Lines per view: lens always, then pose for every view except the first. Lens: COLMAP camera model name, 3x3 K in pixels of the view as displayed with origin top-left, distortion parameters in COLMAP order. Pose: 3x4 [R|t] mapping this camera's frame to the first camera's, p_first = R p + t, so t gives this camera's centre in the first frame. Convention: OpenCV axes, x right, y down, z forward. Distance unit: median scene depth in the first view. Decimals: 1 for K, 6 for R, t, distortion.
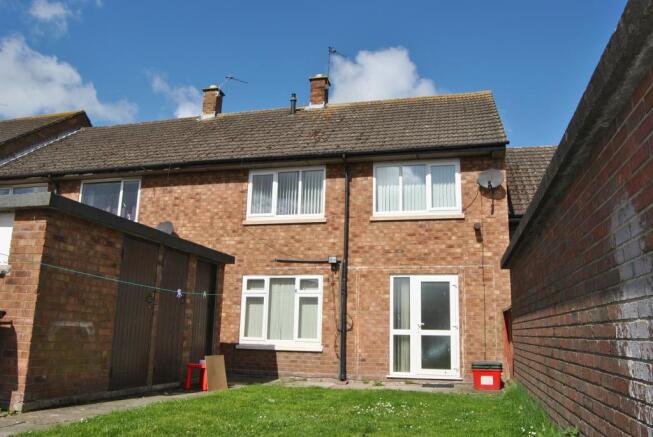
lens RADIAL K [[523.4, 0, 327.3], [0, 523.4, 218.9], [0, 0, 1]] dist [-0.014854, -0.013993]
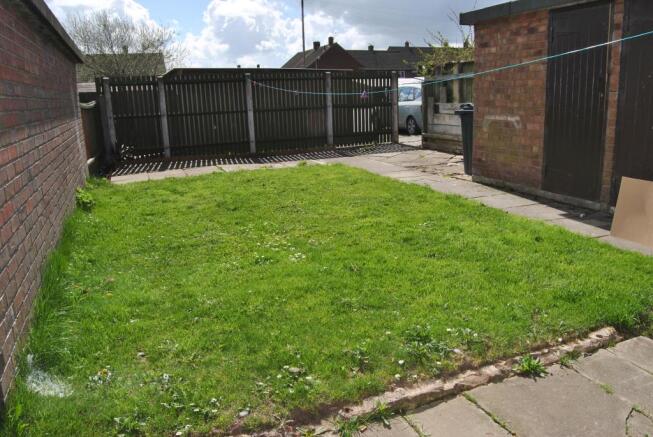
lens RADIAL K [[523.4, 0, 326.5], [0, 523.4, 218.4], [0, 0, 1]] dist [-0.014854, -0.013993]
pose [[-0.808642, 0.113417, -0.577265, 0.466565], [0.113125, 0.992906, 0.036612, 0.320859], [0.577323, -0.035697, -0.815735, 1.629836]]
